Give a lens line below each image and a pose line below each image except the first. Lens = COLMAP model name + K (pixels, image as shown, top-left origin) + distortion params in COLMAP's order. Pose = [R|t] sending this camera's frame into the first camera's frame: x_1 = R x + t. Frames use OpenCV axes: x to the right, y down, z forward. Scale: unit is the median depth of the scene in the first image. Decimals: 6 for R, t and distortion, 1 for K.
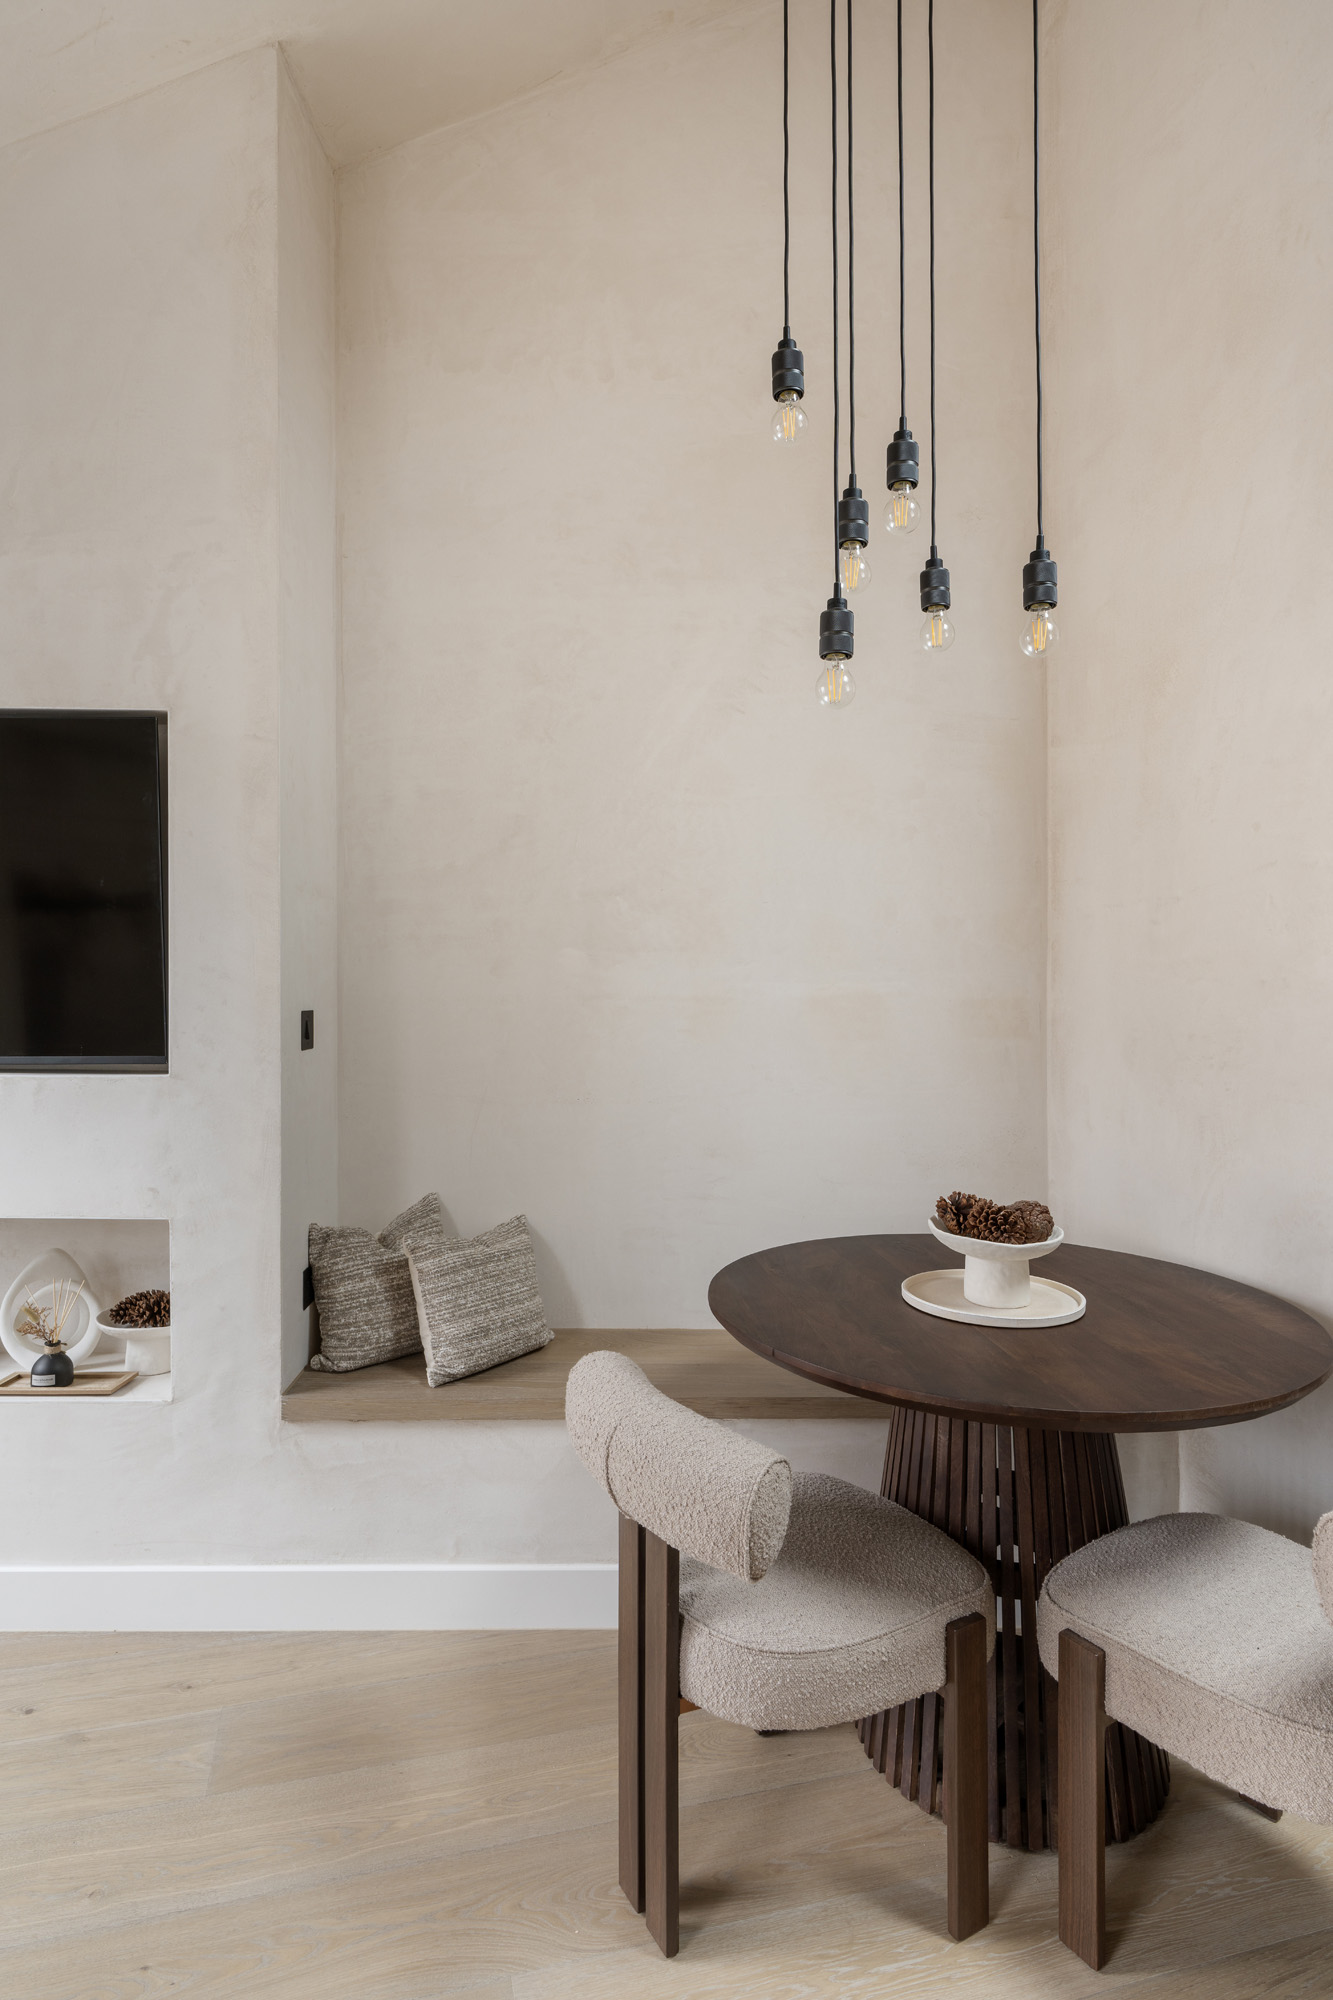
lens RADIAL K [[1094.8, 0, 666.1], [0, 1094.8, 970.1], [0, 0, 1]] dist [-0.012016, -0.000189]
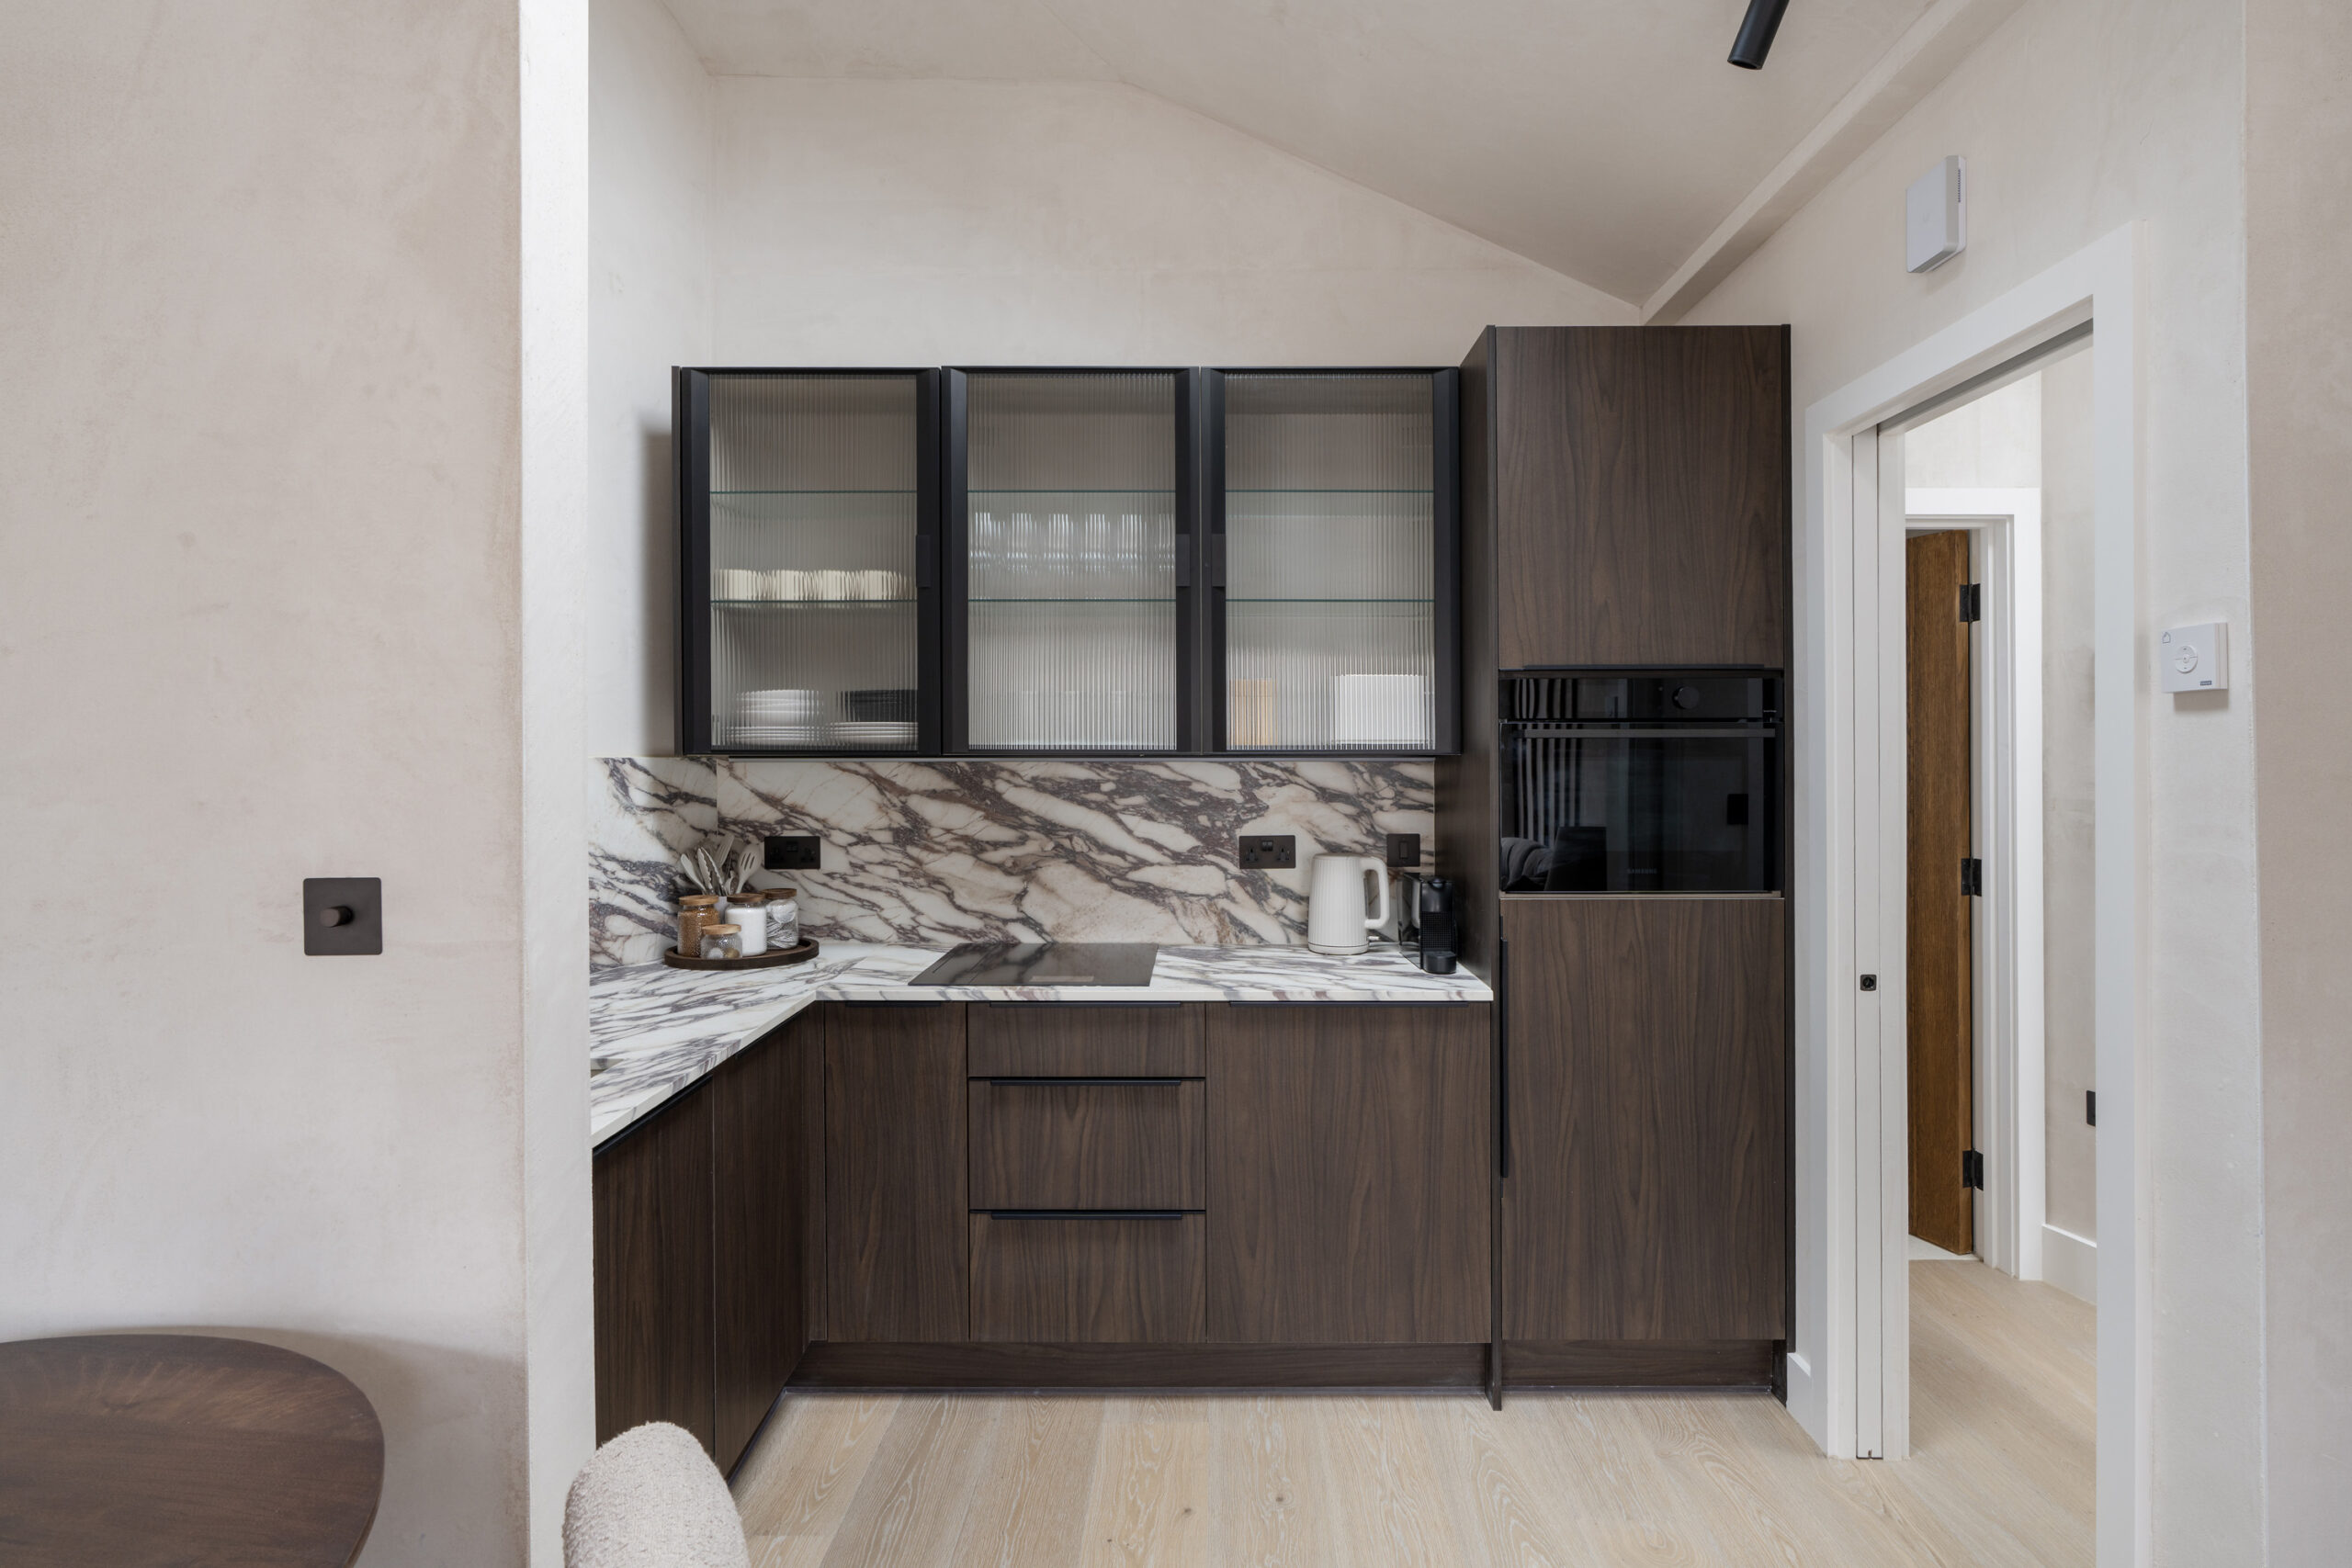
lens RADIAL K [[1154.3, 0, 1185.2], [0, 1154.3, 752.5], [0, 0, 1]] dist [-0.000275, -0.000138]
pose [[0.296196, -0.002102, 0.955125, 0.105648], [-0.005908, 0.999974, 0.004033, -0.022535], [-0.955109, -0.006837, 0.296176, 0.300068]]
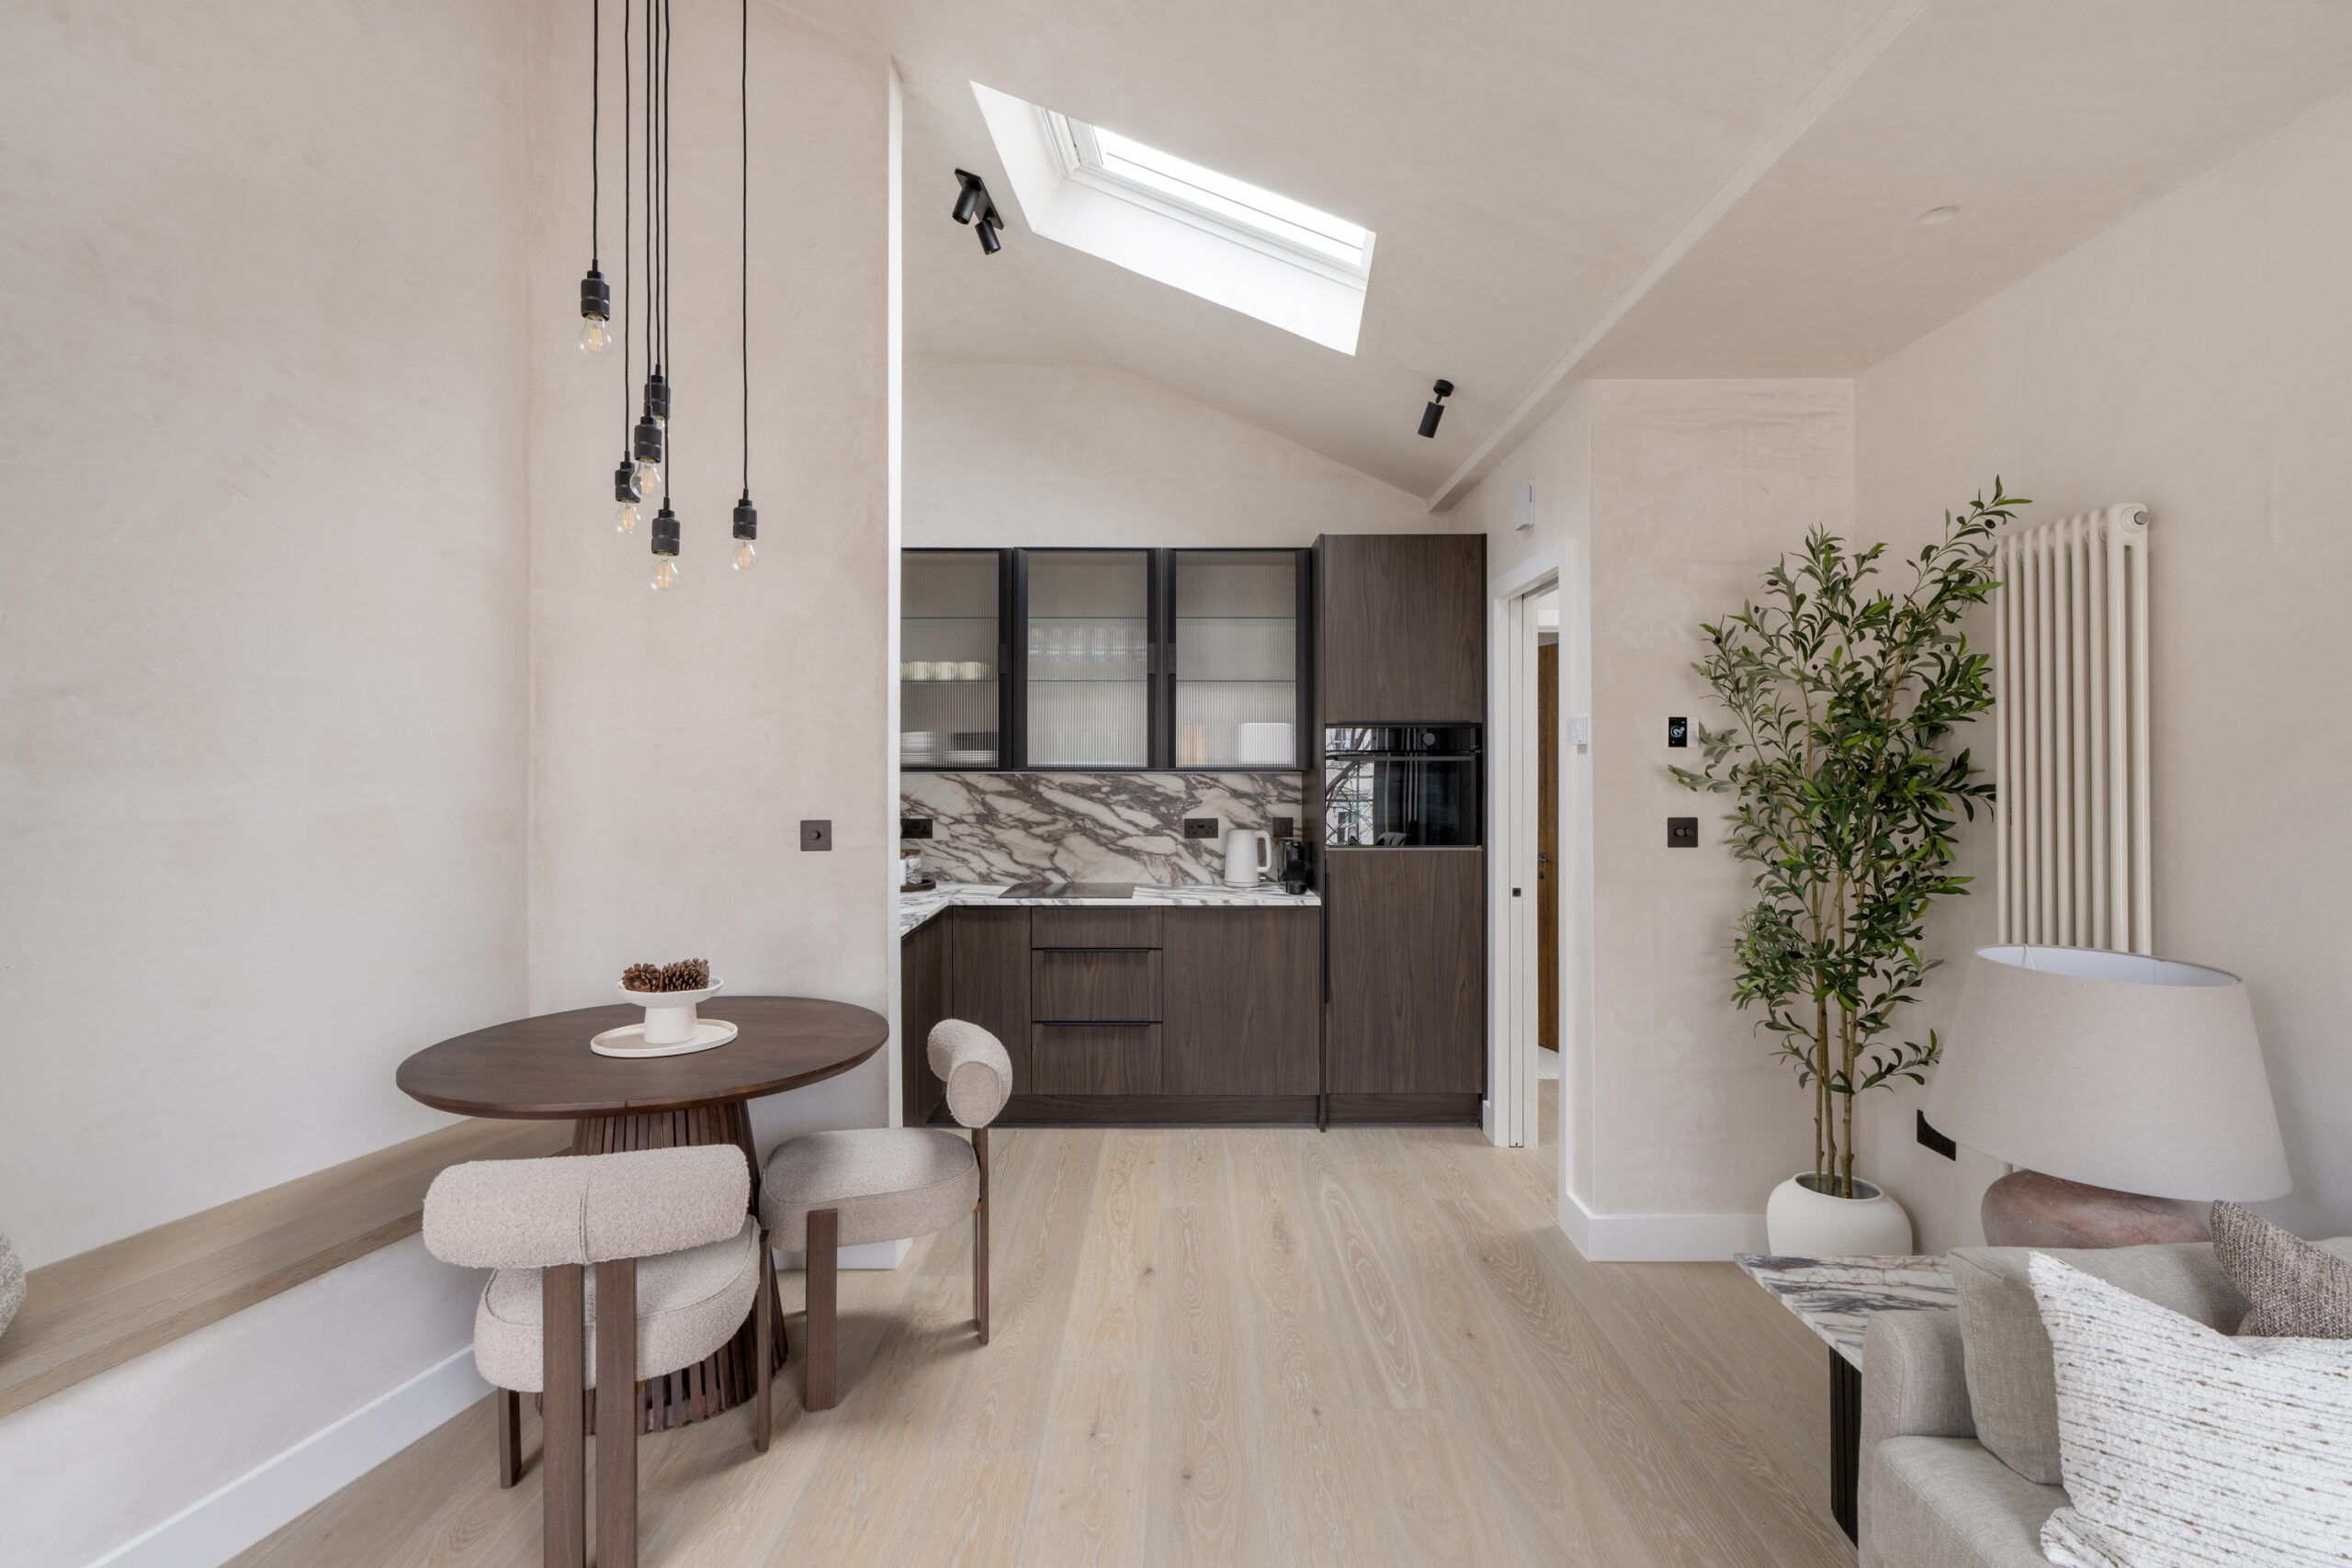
lens RADIAL K [[1100.8, 0, 1227.3], [0, 1100.8, 719.4], [0, 0, 1]] dist [-0.001210, -0.000390]
pose [[0.230726, 0.038584, 0.972253, -0.763990], [-0.007548, 0.999254, -0.037865, -0.033971], [-0.972989, 0.001398, 0.230845, 0.029890]]
